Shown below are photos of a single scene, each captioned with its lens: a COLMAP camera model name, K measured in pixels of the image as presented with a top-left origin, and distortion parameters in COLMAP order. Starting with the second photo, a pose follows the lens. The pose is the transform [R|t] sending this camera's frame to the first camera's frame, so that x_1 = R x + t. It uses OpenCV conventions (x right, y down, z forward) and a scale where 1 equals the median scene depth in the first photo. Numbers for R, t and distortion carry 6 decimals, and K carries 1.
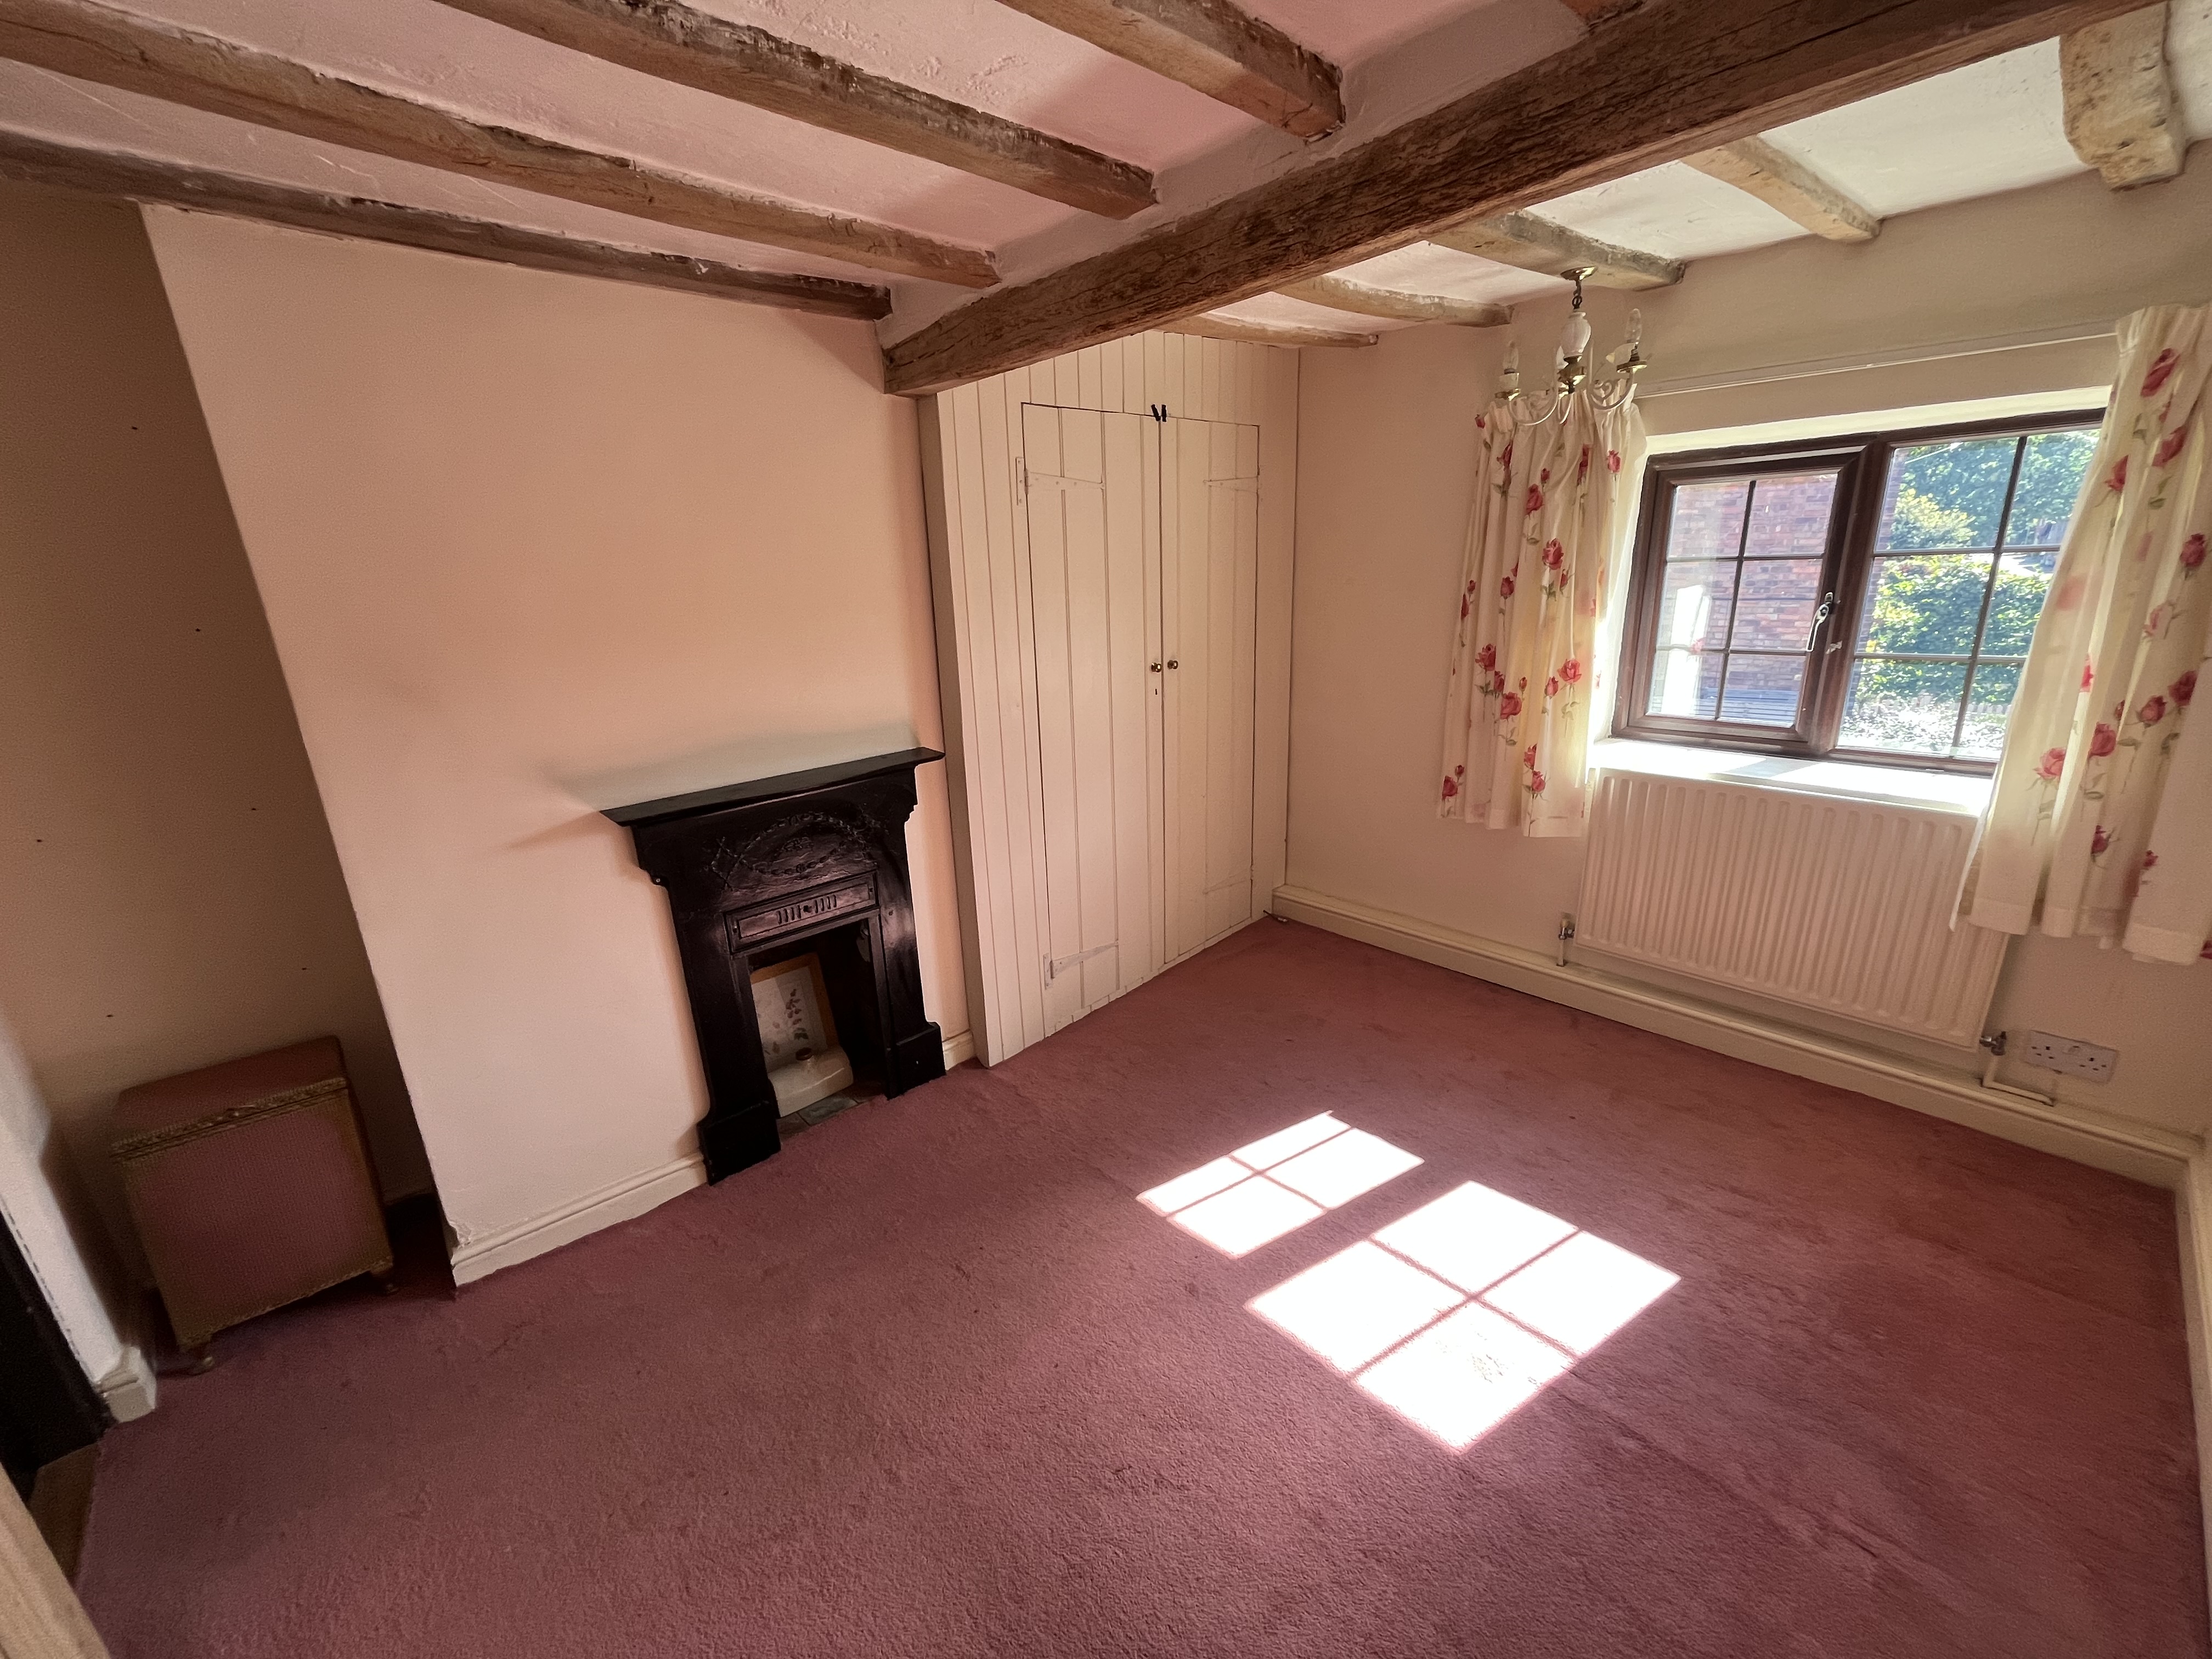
lens RADIAL K [[900.5, 0, 1099.1], [0, 900.5, 834.4], [0, 0, 1]] dist [-0.001548, -0.002662]
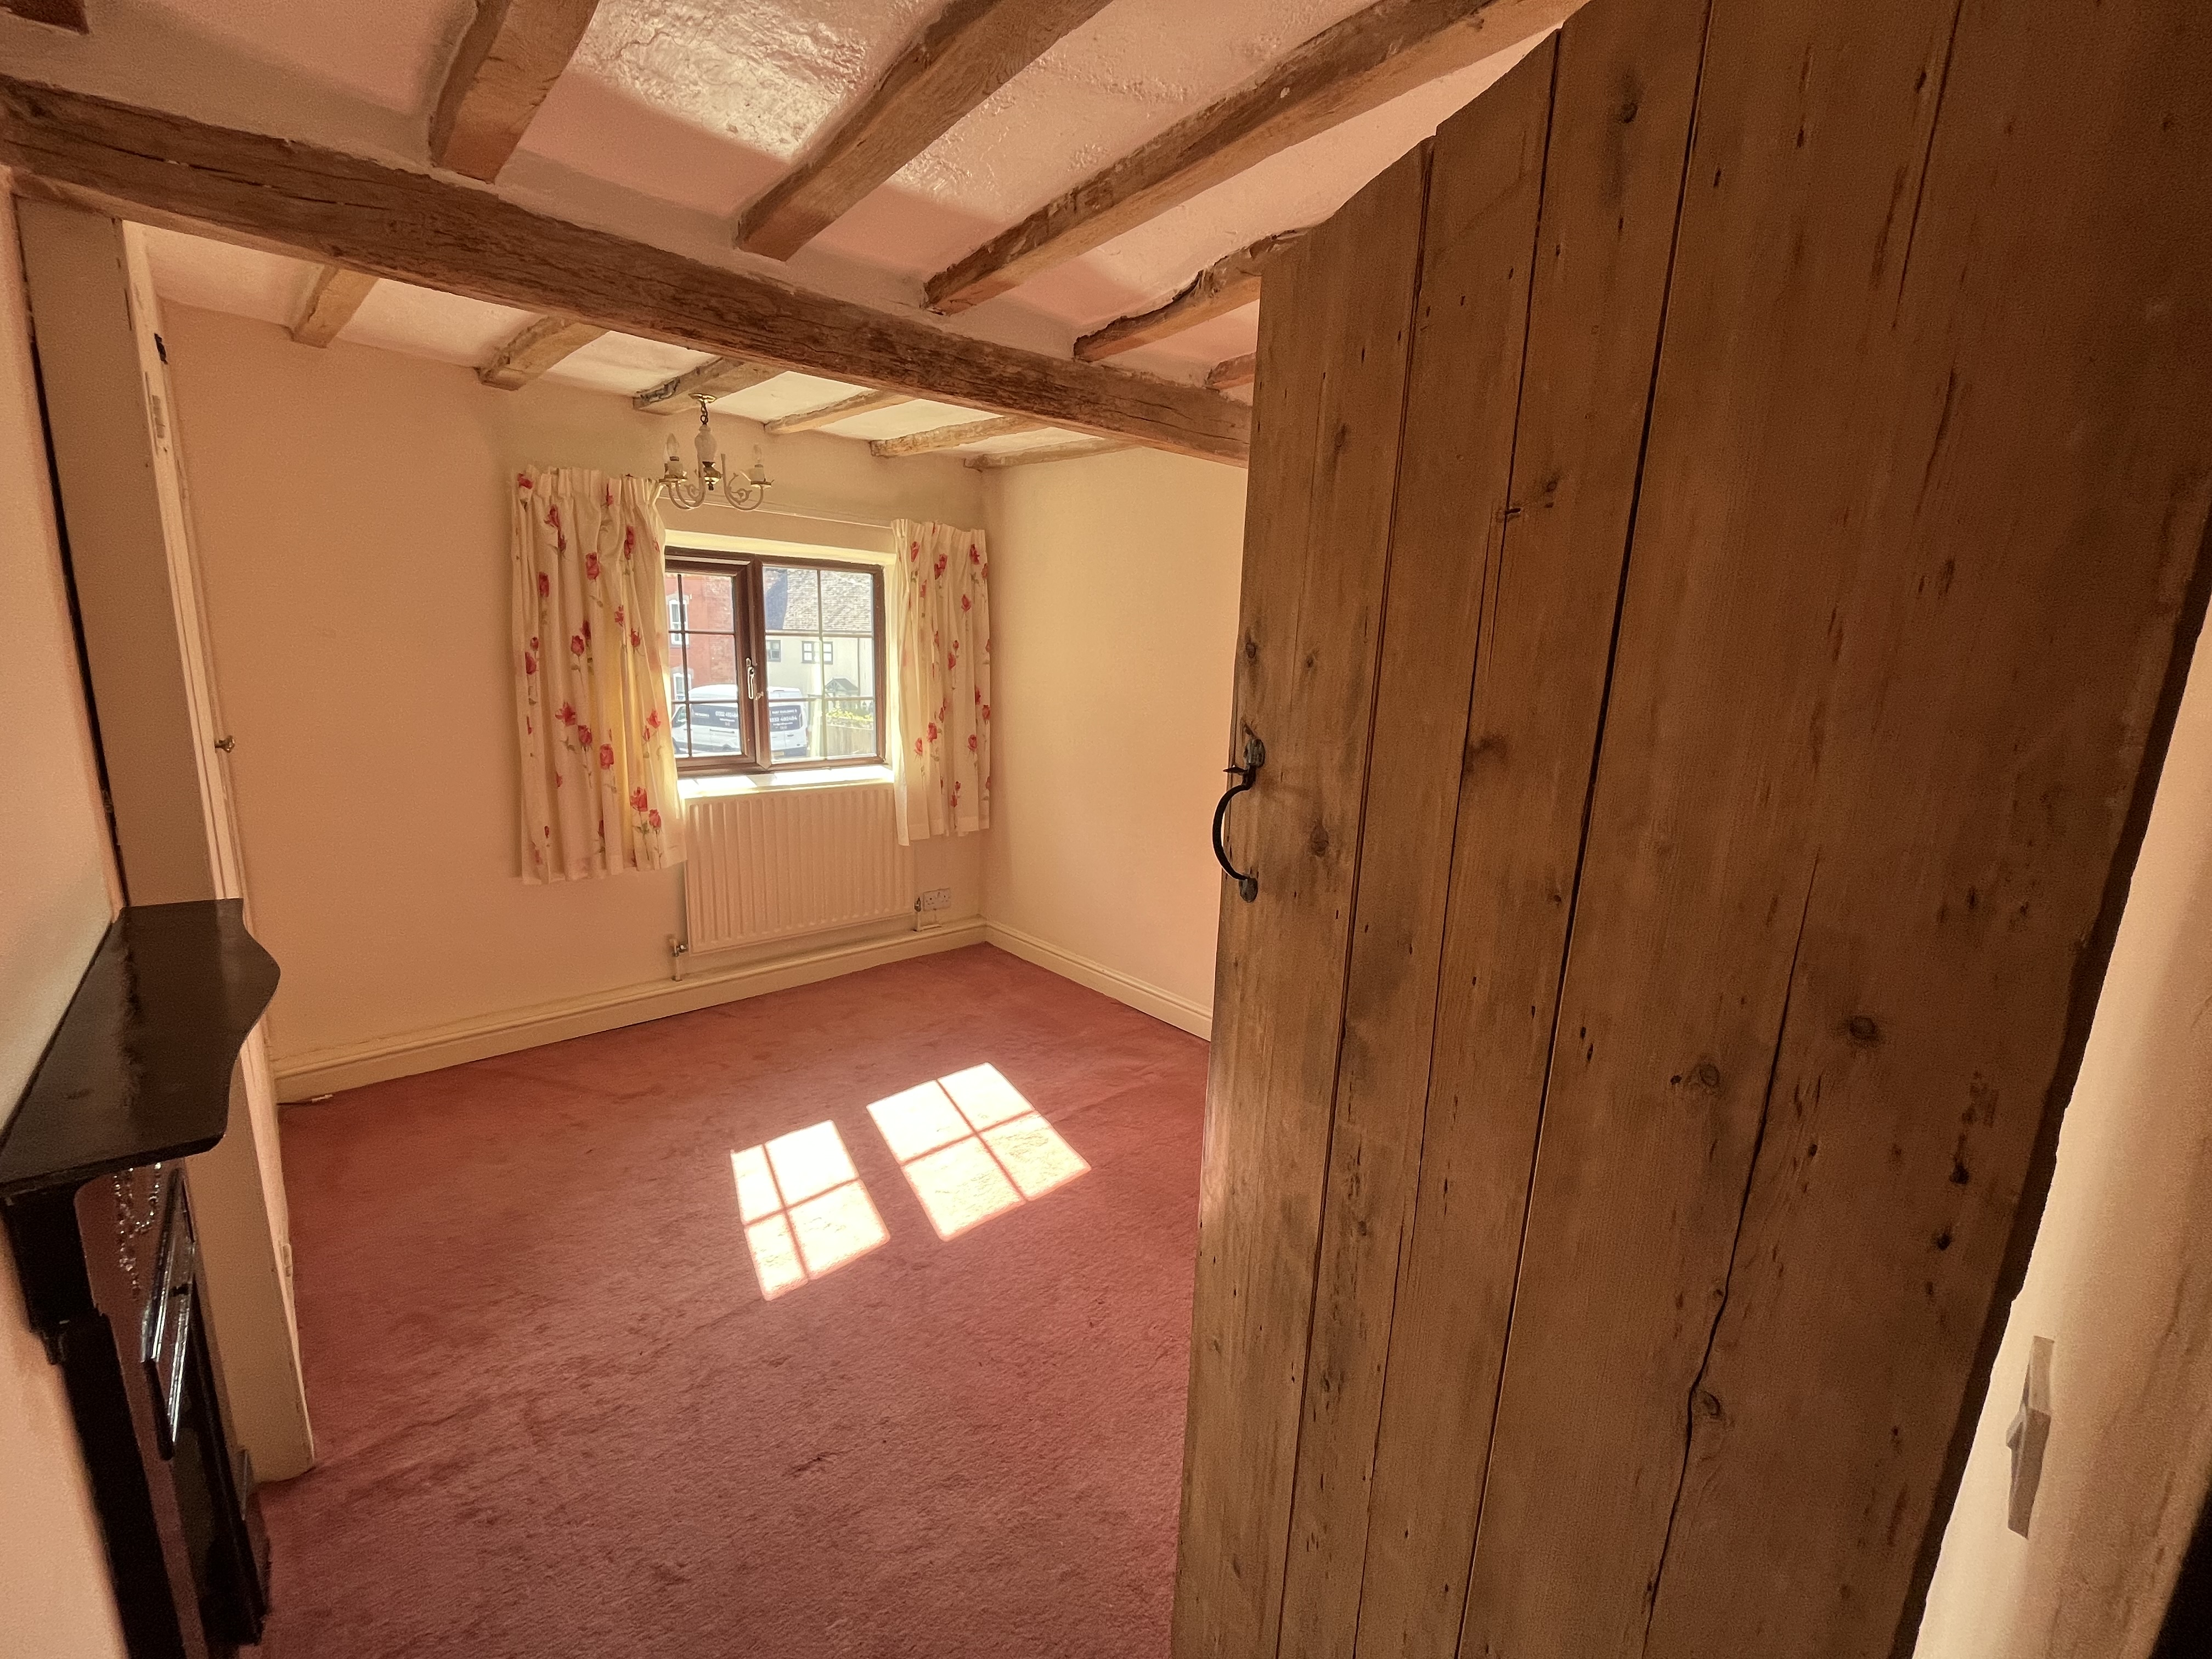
lens RADIAL K [[900.5, 0, 1099.1], [0, 900.5, 834.4], [0, 0, 1]] dist [-0.001548, -0.002662]
pose [[0.006654, -0.158294, 0.987370, -0.744317], [0.263479, 0.952778, 0.150973, -0.077640], [-0.964642, 0.259147, 0.048047, 0.517483]]
